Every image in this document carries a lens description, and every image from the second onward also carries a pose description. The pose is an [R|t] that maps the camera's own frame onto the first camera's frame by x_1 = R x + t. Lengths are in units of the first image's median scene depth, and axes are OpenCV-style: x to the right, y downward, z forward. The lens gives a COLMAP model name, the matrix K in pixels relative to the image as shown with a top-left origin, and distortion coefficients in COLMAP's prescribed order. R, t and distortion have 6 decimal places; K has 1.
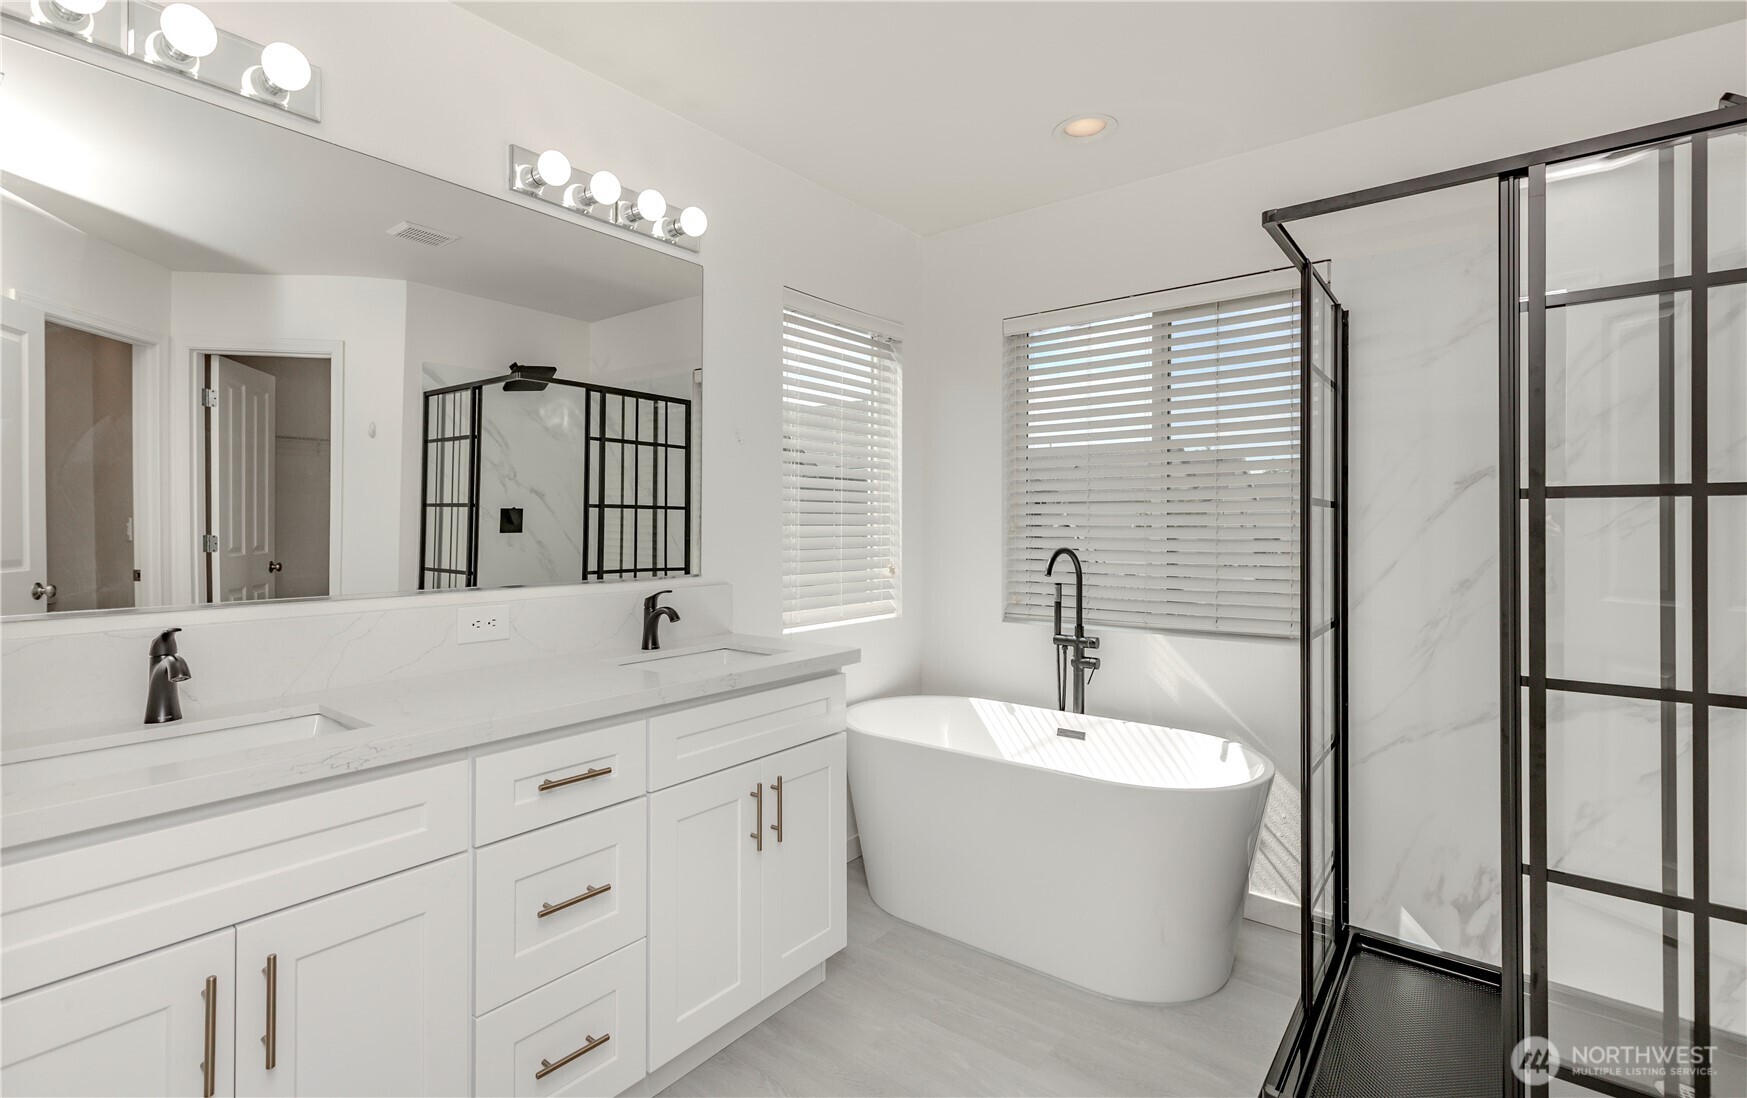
lens RADIAL K [[798.0, 0, 874.2], [0, 798.0, 533.8], [0, 0, 1]] dist [0.011161, 0.000033]
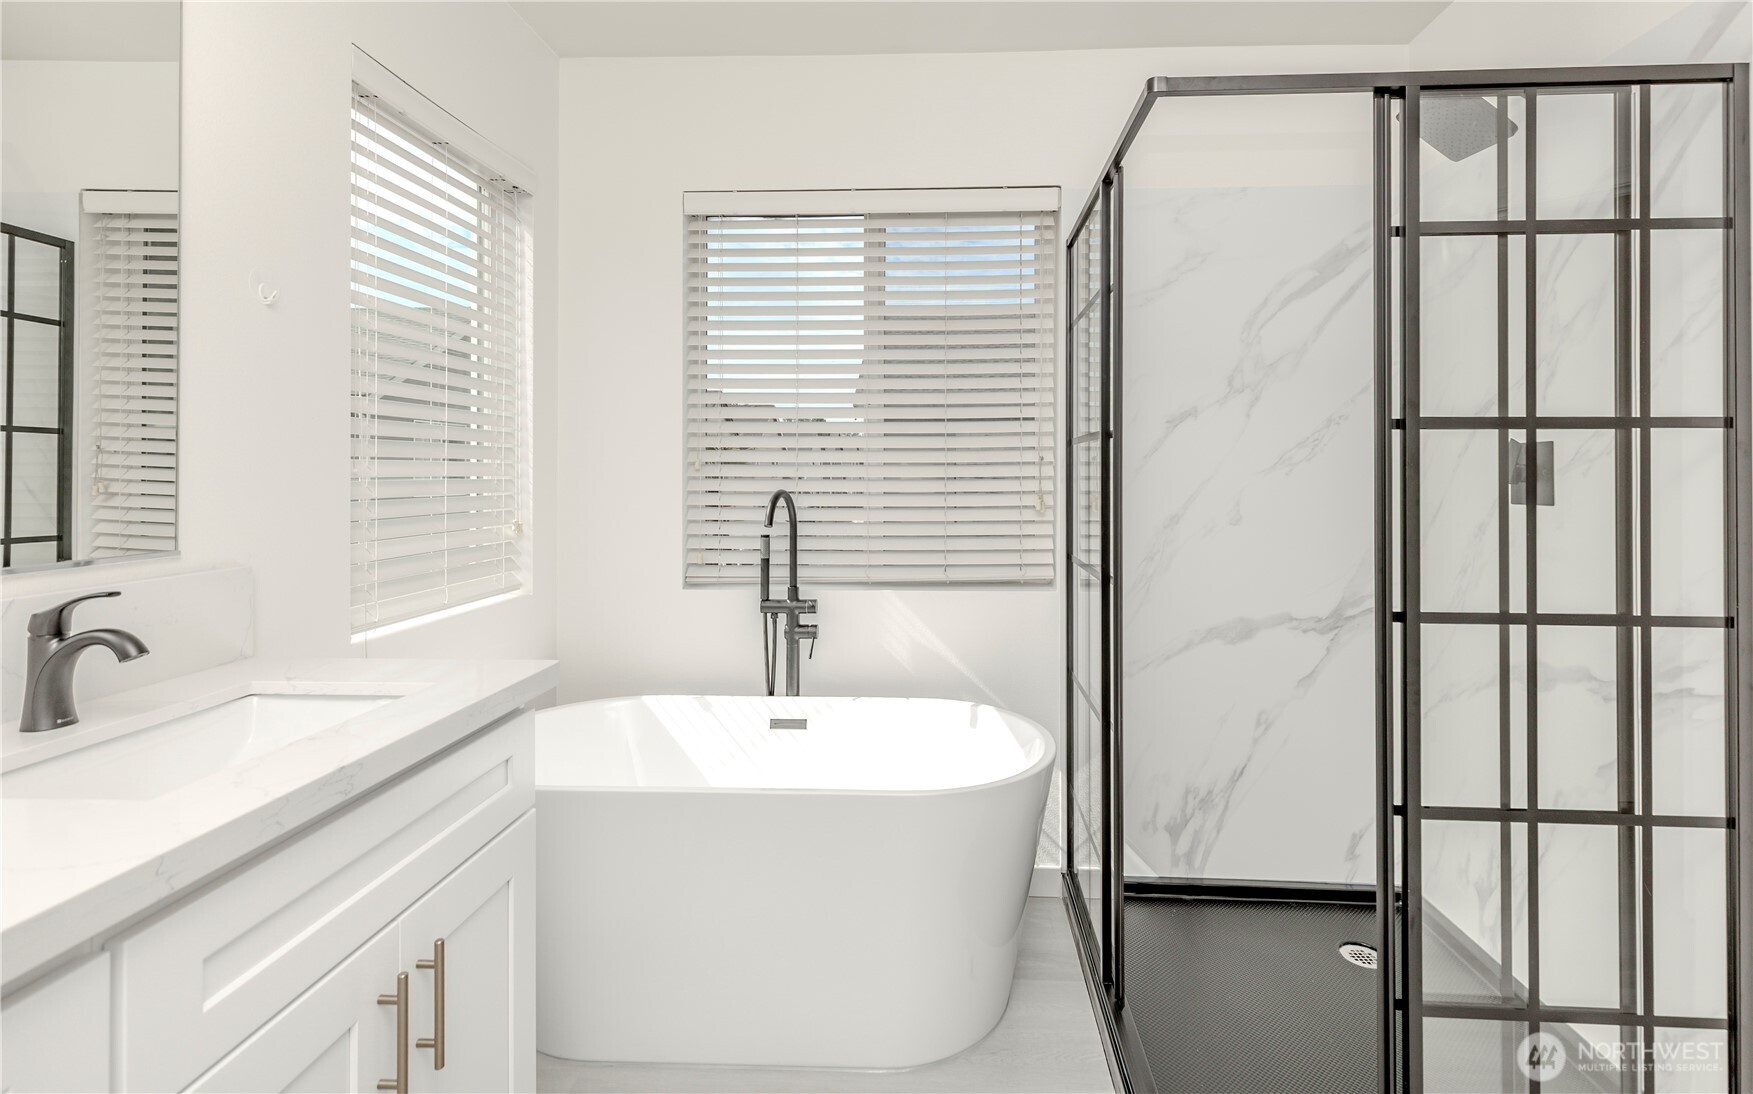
lens RADIAL K [[800.7, 0, 907.8], [0, 800.7, 476.3], [0, 0, 1]] dist [0.011161, 0.000033]
pose [[0.815378, -0.003054, 0.578921, -0.119308], [0.005648, 0.999980, -0.002681, 0.006263], [-0.578901, 0.005456, 0.815379, 0.278861]]
